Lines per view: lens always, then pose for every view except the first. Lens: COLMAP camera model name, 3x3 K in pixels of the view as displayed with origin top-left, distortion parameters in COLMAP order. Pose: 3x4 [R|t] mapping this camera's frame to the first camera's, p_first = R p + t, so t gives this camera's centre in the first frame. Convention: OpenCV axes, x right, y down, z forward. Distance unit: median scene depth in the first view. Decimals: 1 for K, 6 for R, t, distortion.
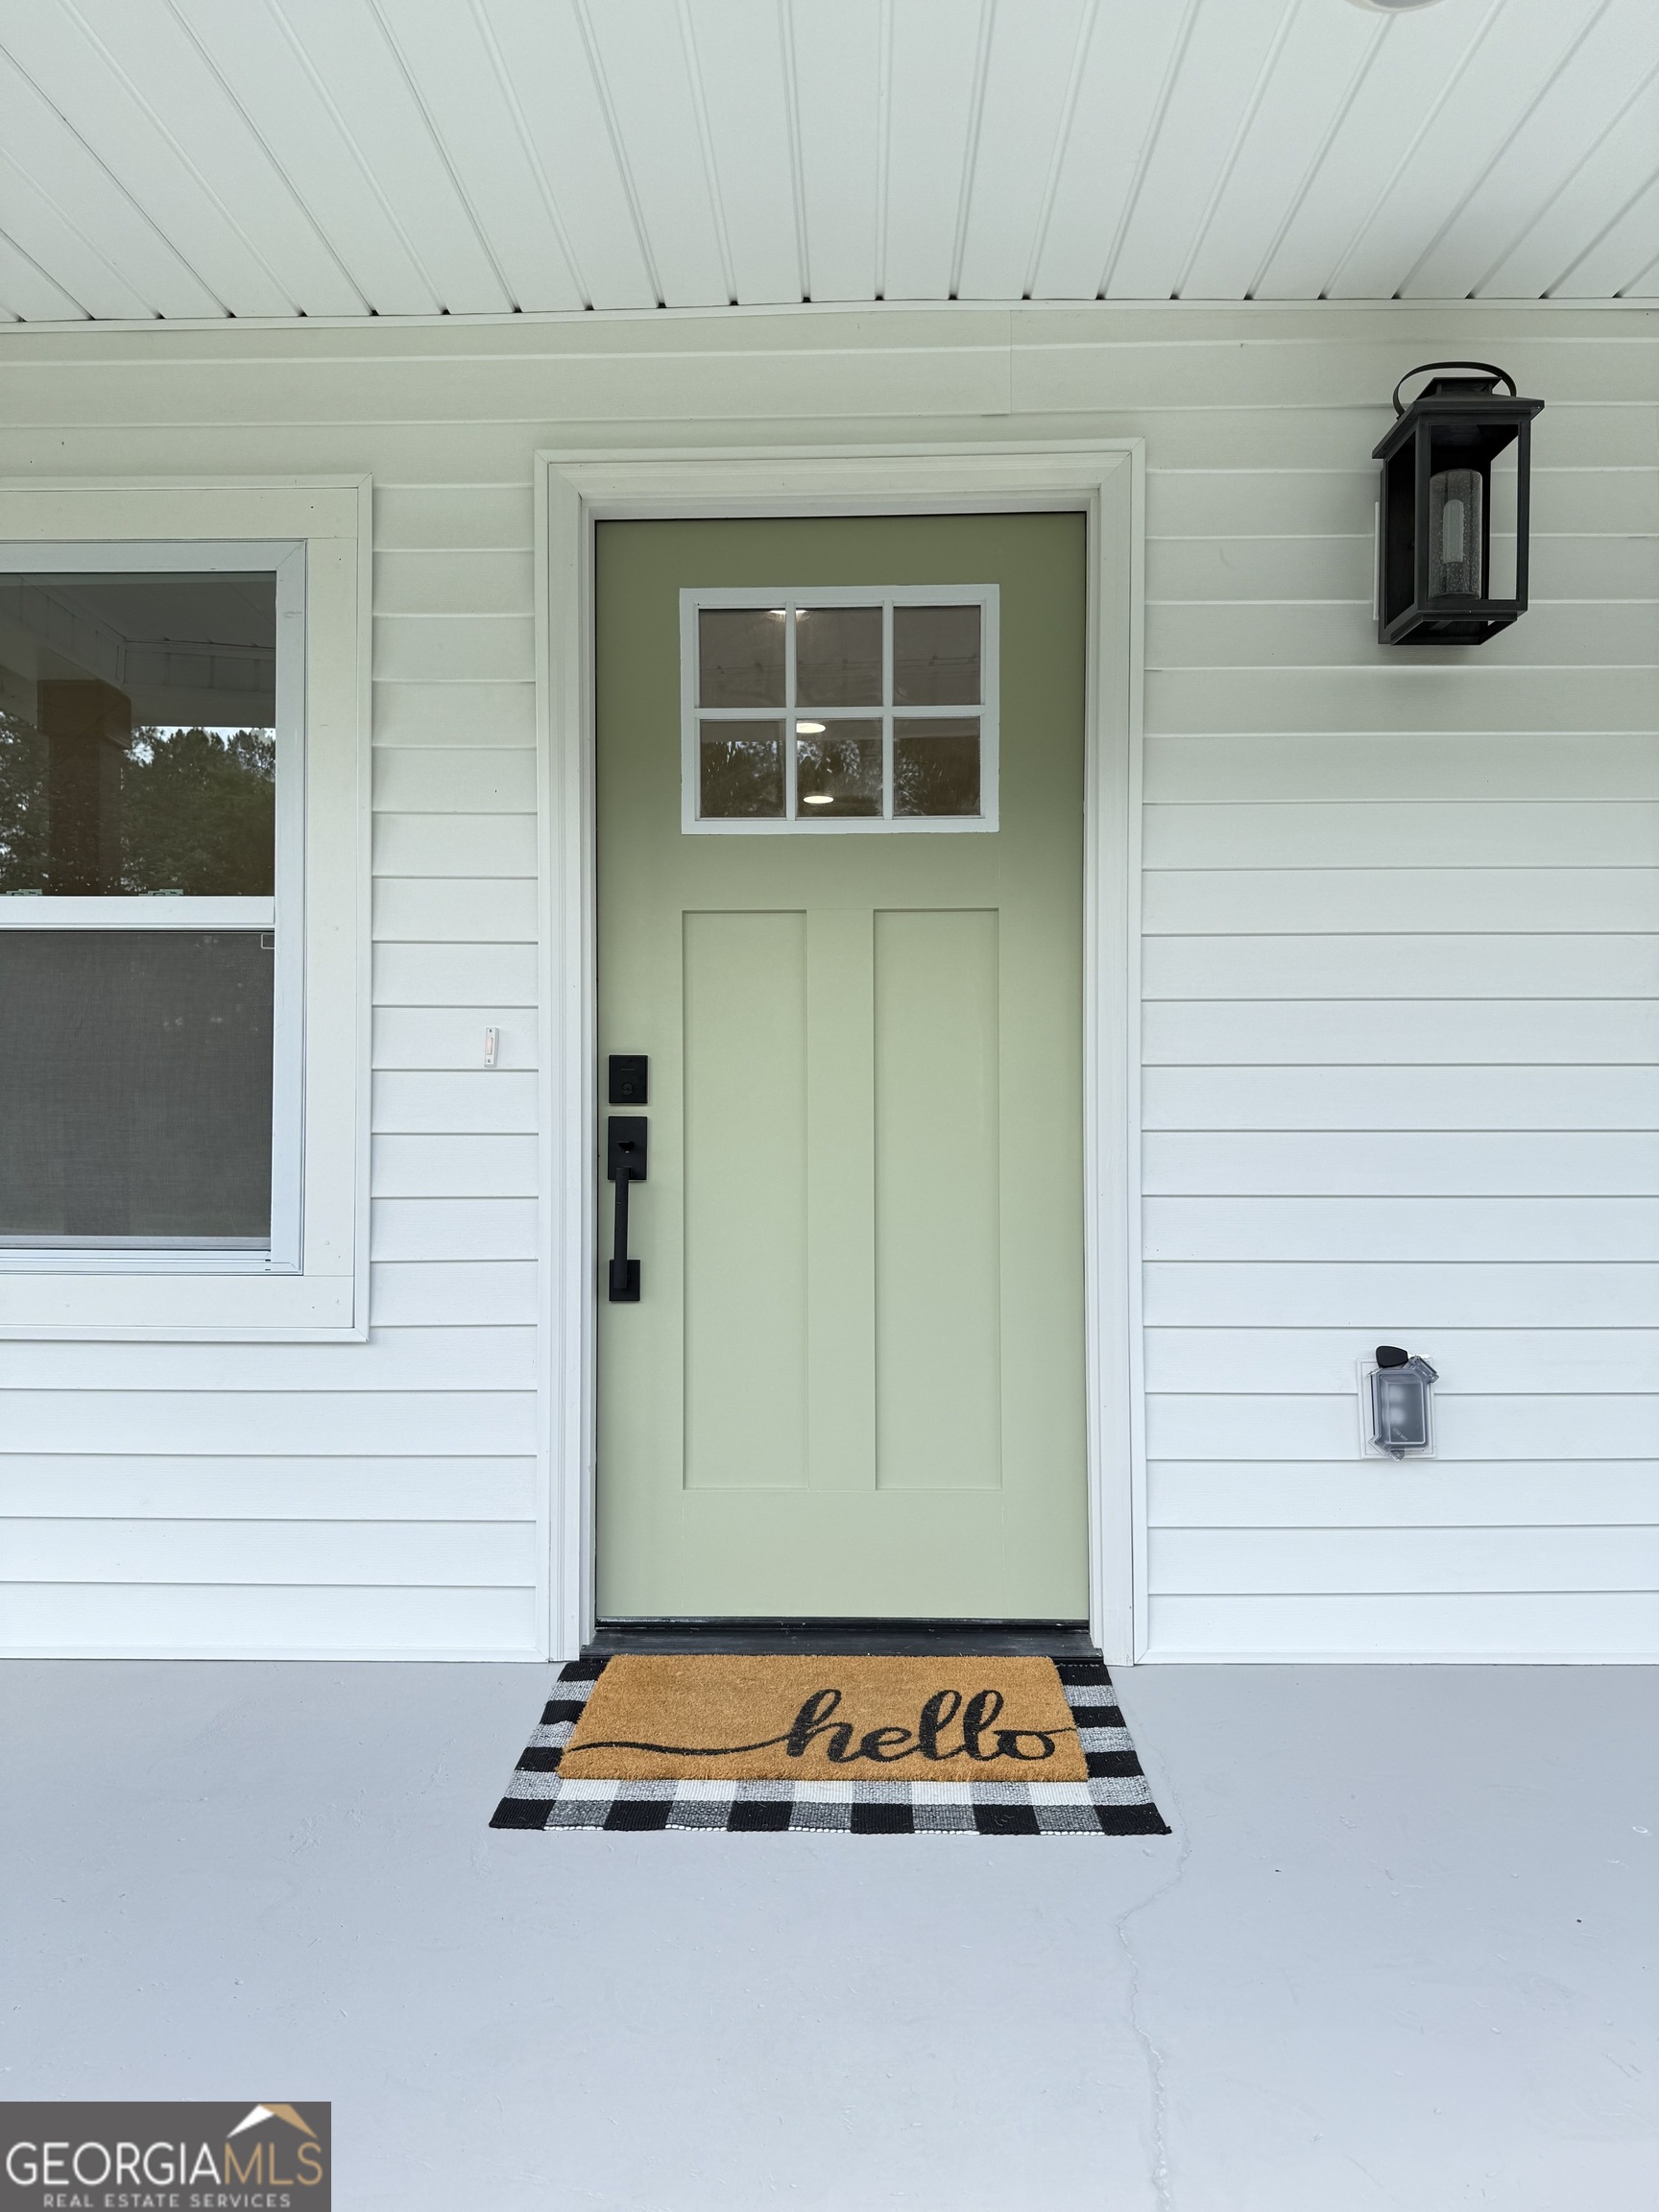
lens RADIAL K [[1547.3, 0, 780.0], [0, 1547.3, 1137.8], [0, 0, 1]] dist [0.021440, -0.035176]
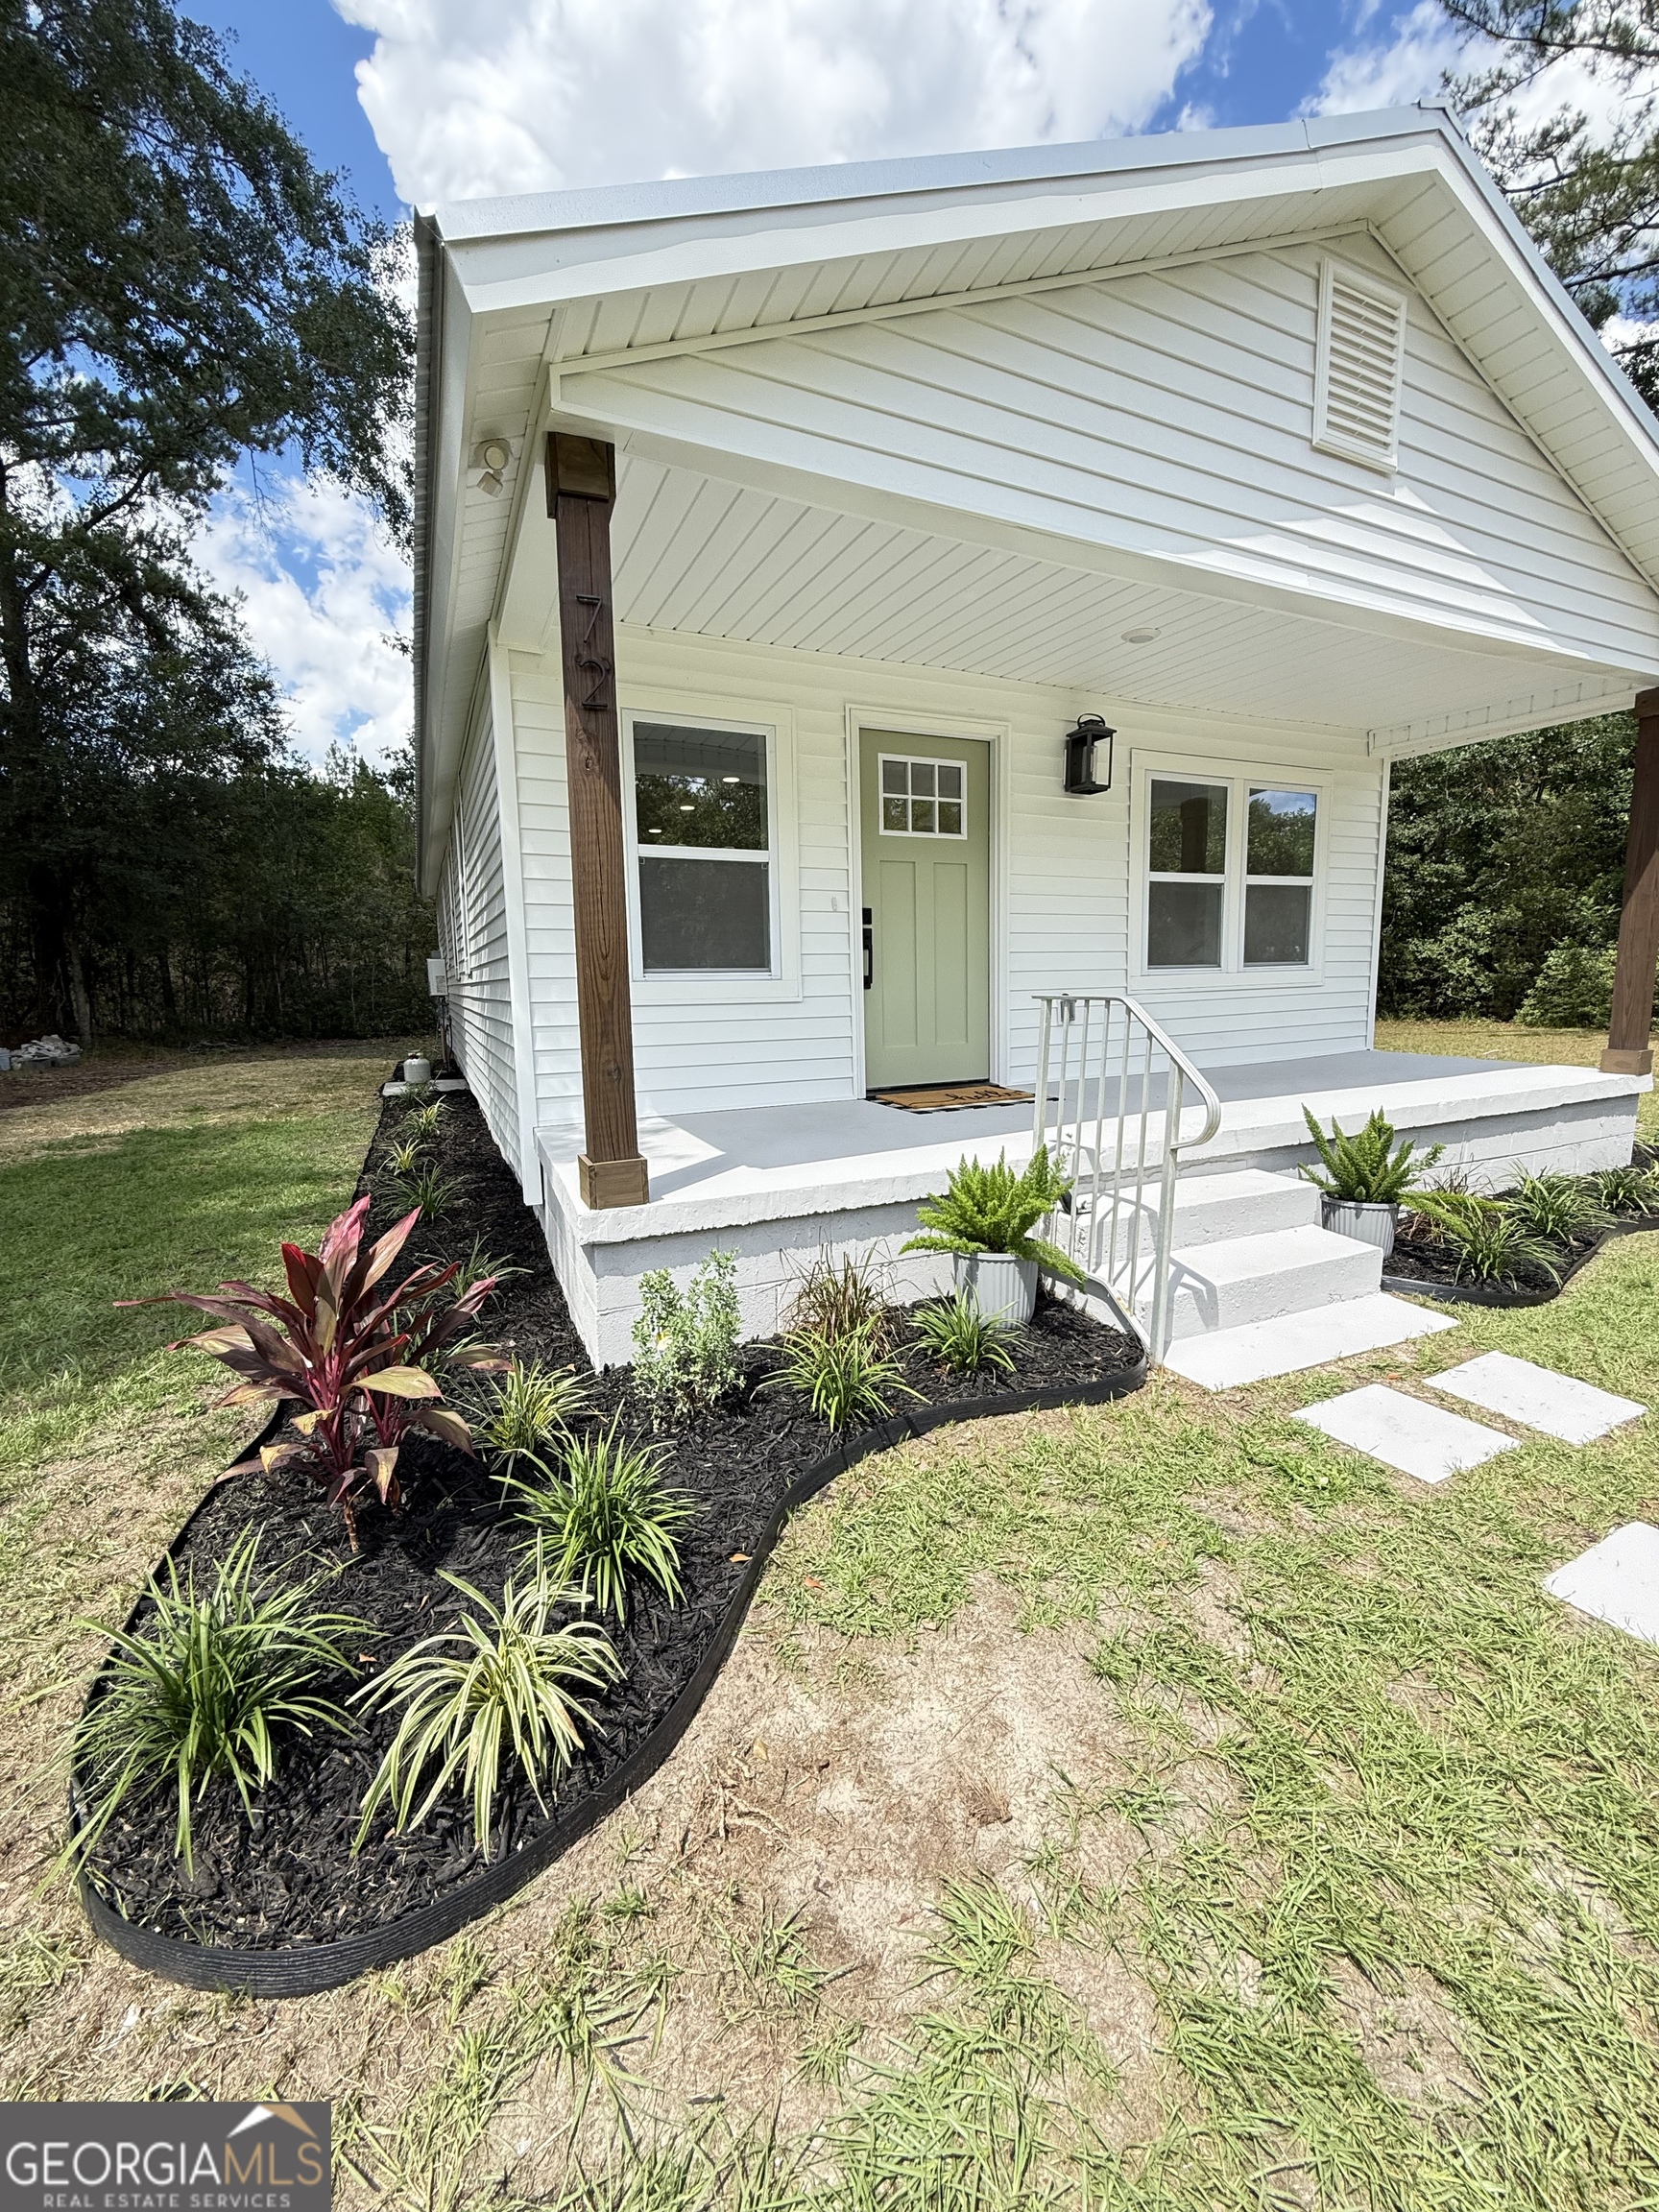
lens RADIAL K [[881.5, 0, 833.5], [0, 881.5, 1095.4], [0, 0, 1]] dist [0.001388, -0.001678]
pose [[0.893730, -0.076309, 0.442068, -0.984422], [0.020614, 0.991371, 0.129453, 0.090303], [-0.448132, -0.106583, 0.887591, -0.585993]]
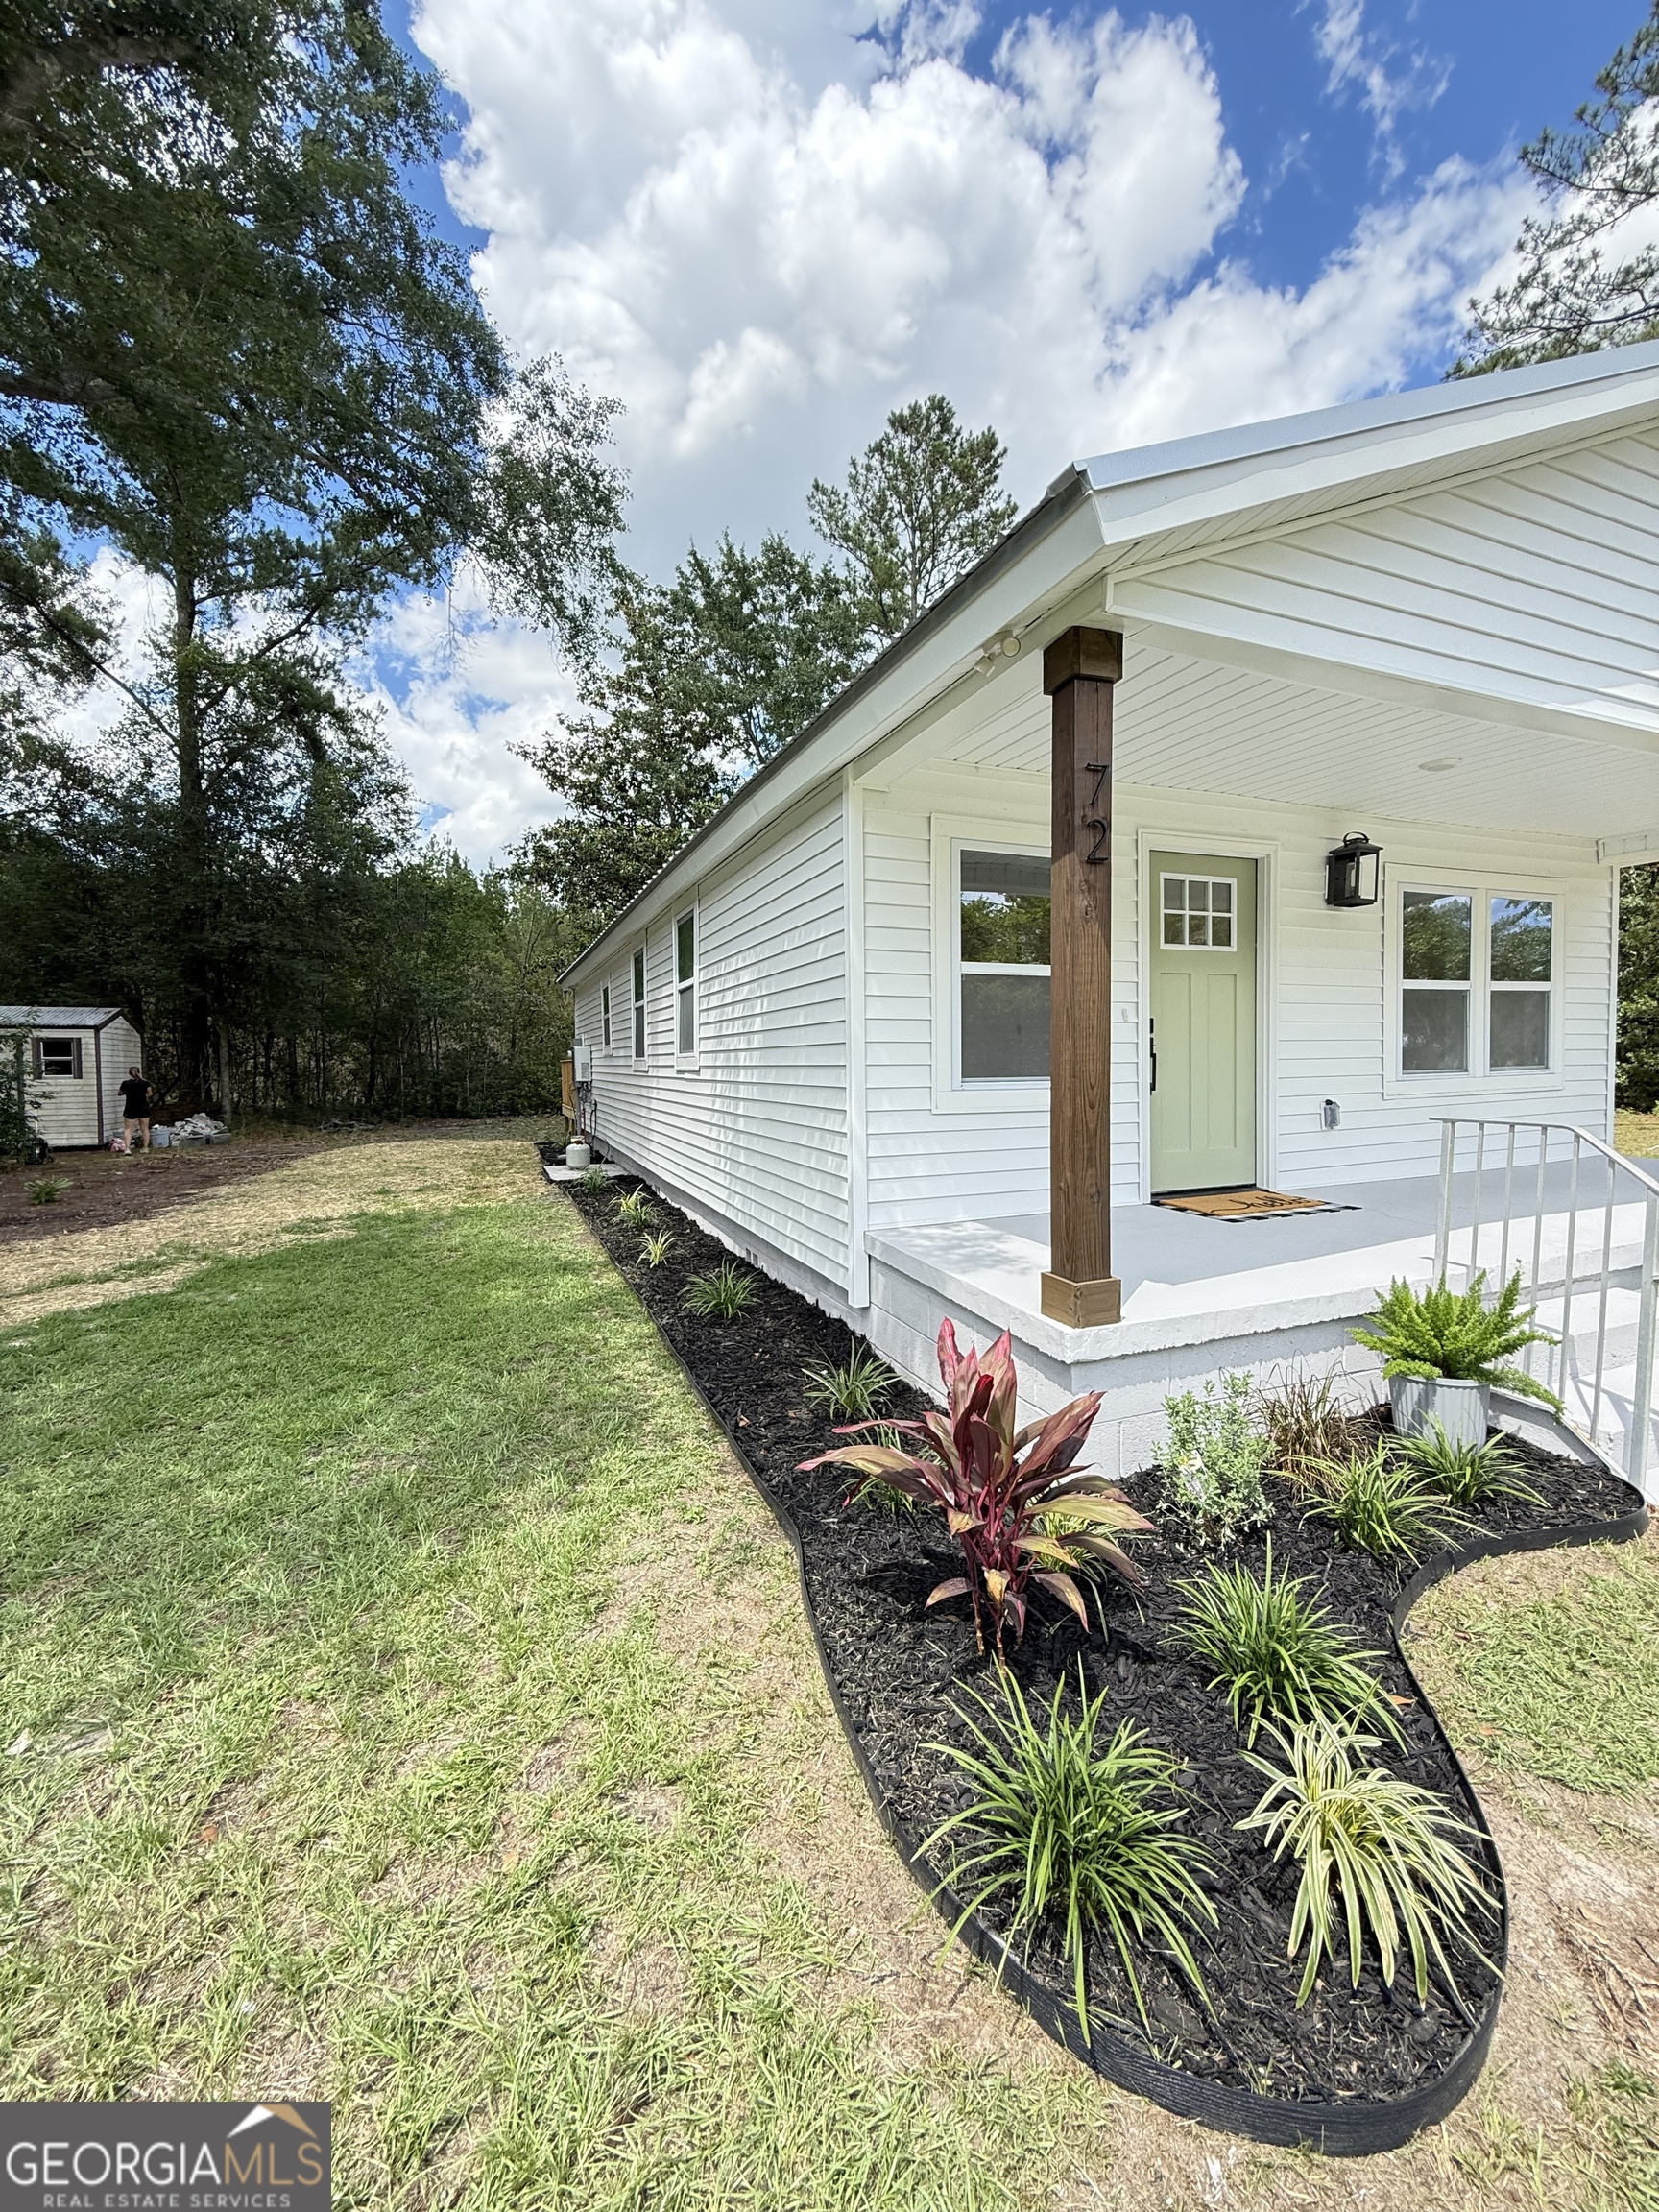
lens RADIAL K [[881.5, 0, 832.8], [0, 881.5, 1096.2], [0, 0, 1]] dist [0.001388, -0.001678]
pose [[0.917618, -0.029984, 0.396332, -1.452278], [0.014781, 0.999035, 0.041356, 0.024012], [-0.397190, -0.032091, 0.917175, -0.423407]]
